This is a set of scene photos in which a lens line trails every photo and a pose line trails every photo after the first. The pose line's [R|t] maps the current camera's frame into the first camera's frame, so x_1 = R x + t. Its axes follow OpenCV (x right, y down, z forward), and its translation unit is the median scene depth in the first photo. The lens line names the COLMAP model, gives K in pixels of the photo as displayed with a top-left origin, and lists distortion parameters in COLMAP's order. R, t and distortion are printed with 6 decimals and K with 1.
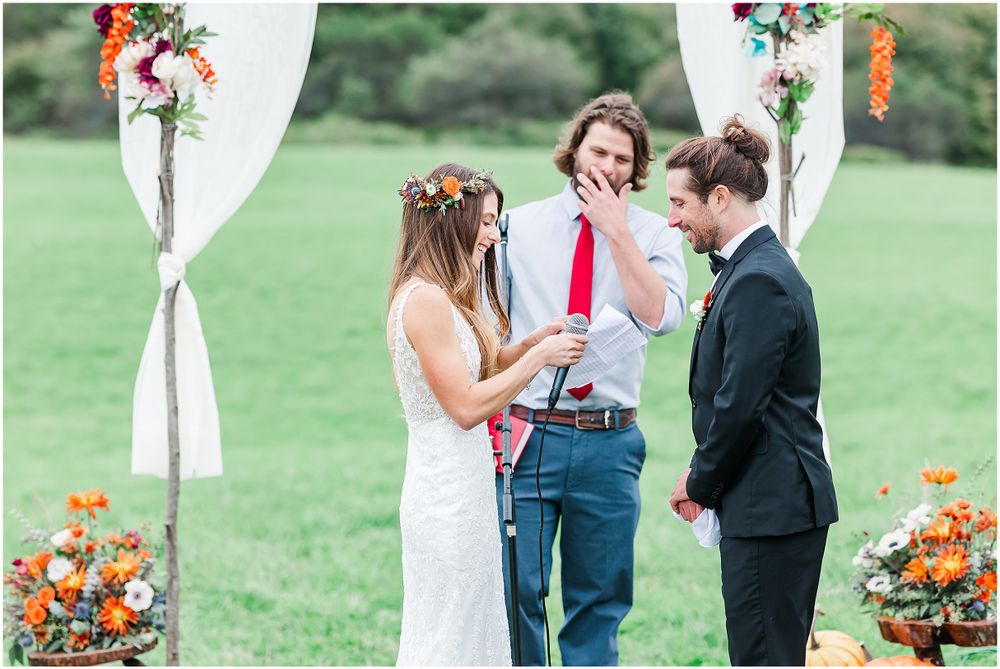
lens RADIAL K [[2965.9, 0, 525.2], [0, 2965.9, 329.6], [0, 0, 1]] dist [-0.133392, 0.000000]
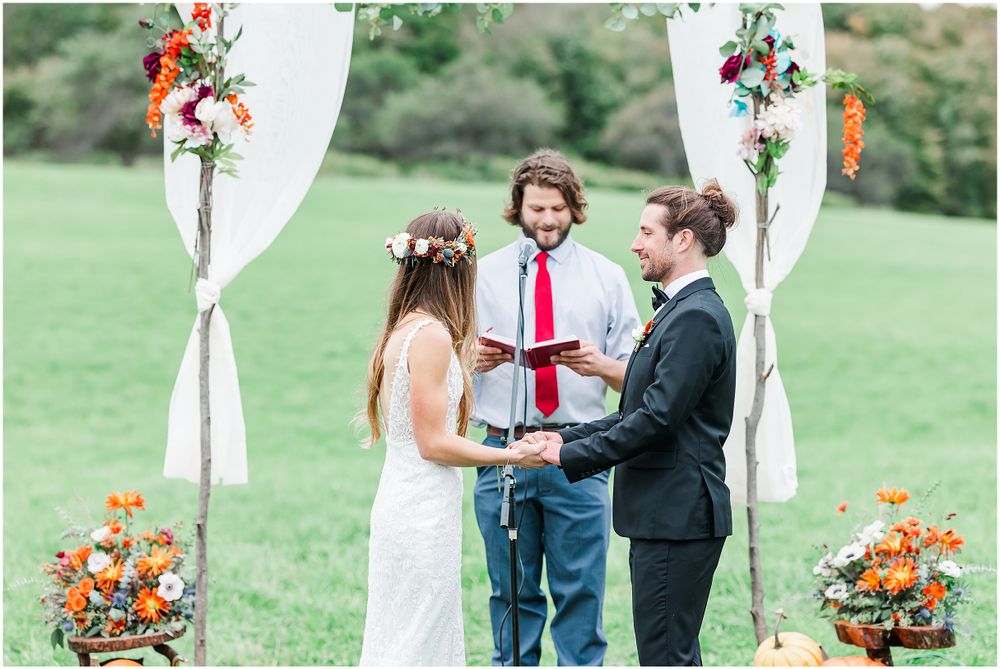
lens RADIAL K [[2965.9, 0, 568.9], [0, 2965.9, 365.3], [0, 0, 1]] dist [-0.133392, 0.000000]
pose [[0.998977, 0.024591, 0.037961, -0.025698], [-0.024676, 0.999694, 0.001764, 0.001188], [-0.037906, -0.002699, 0.999278, -0.112636]]
